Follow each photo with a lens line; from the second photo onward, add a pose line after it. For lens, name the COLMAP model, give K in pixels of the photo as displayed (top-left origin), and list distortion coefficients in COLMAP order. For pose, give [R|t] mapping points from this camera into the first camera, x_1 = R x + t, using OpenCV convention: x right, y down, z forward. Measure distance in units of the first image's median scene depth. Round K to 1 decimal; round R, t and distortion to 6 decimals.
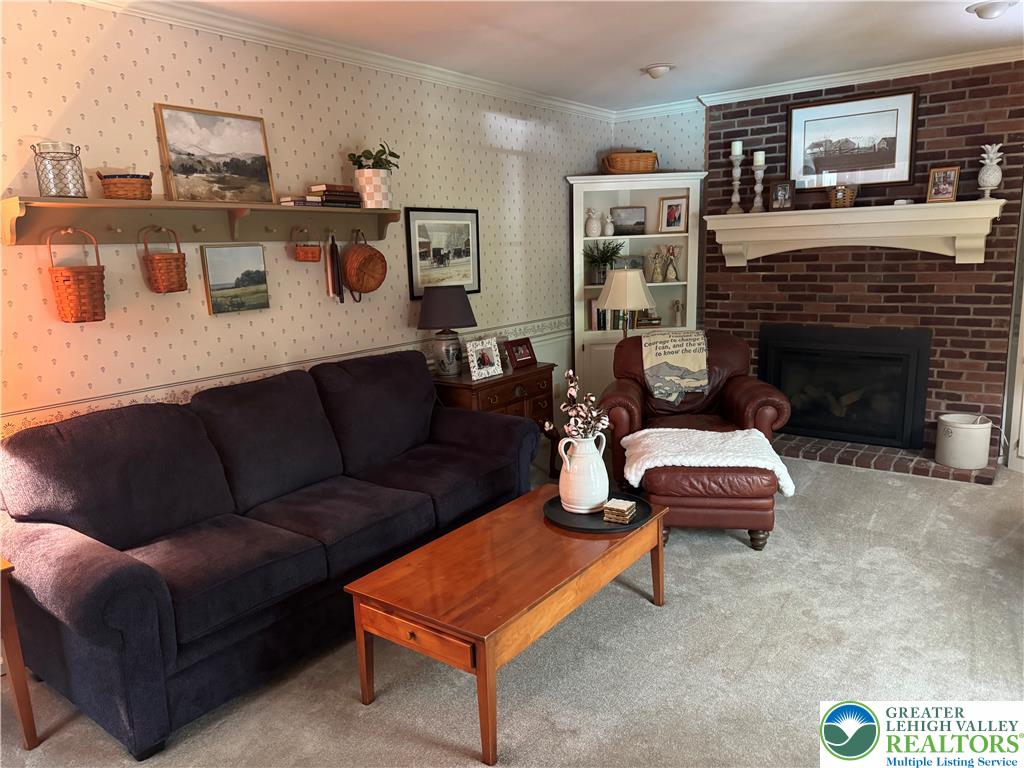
lens RADIAL K [[728.9, 0, 512.0], [0, 728.9, 384.0], [0, 0, 1]] dist [0.058697, -0.081893]
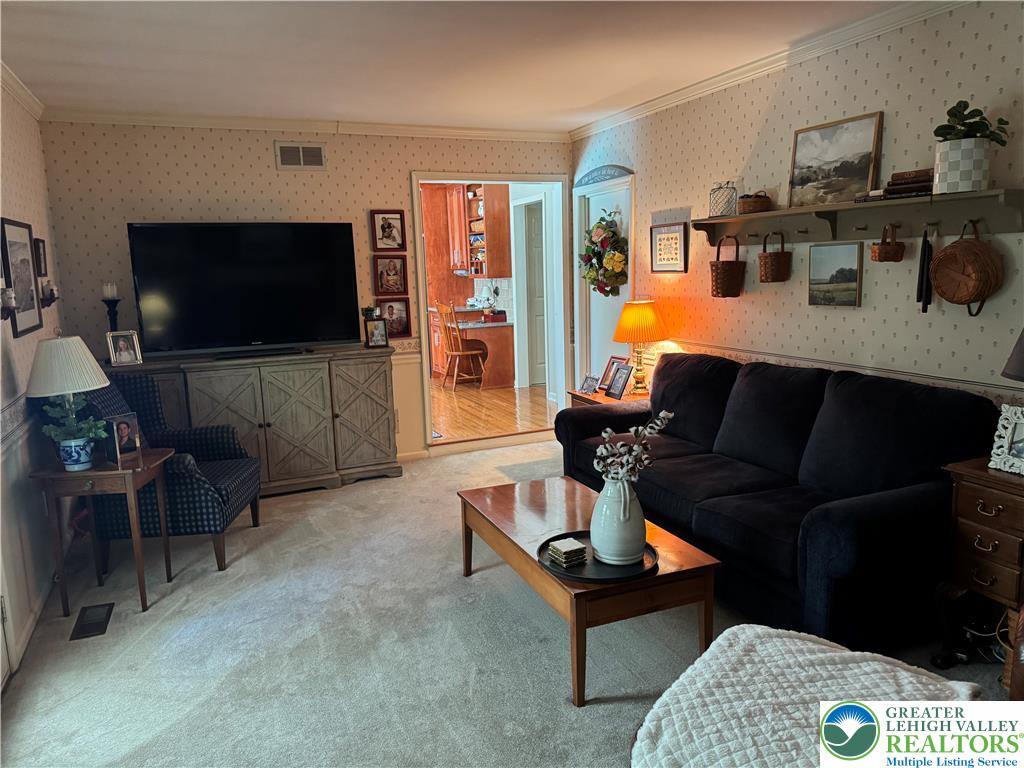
lens RADIAL K [[723.2, 0, 512.0], [0, 723.2, 384.0], [0, 0, 1]] dist [0.118086, -0.160082]
pose [[-0.499010, 0.189036, -0.845727, 0.802331], [-0.113483, 0.953260, 0.280031, -0.241515], [0.859133, 0.235714, -0.454234, 1.131359]]
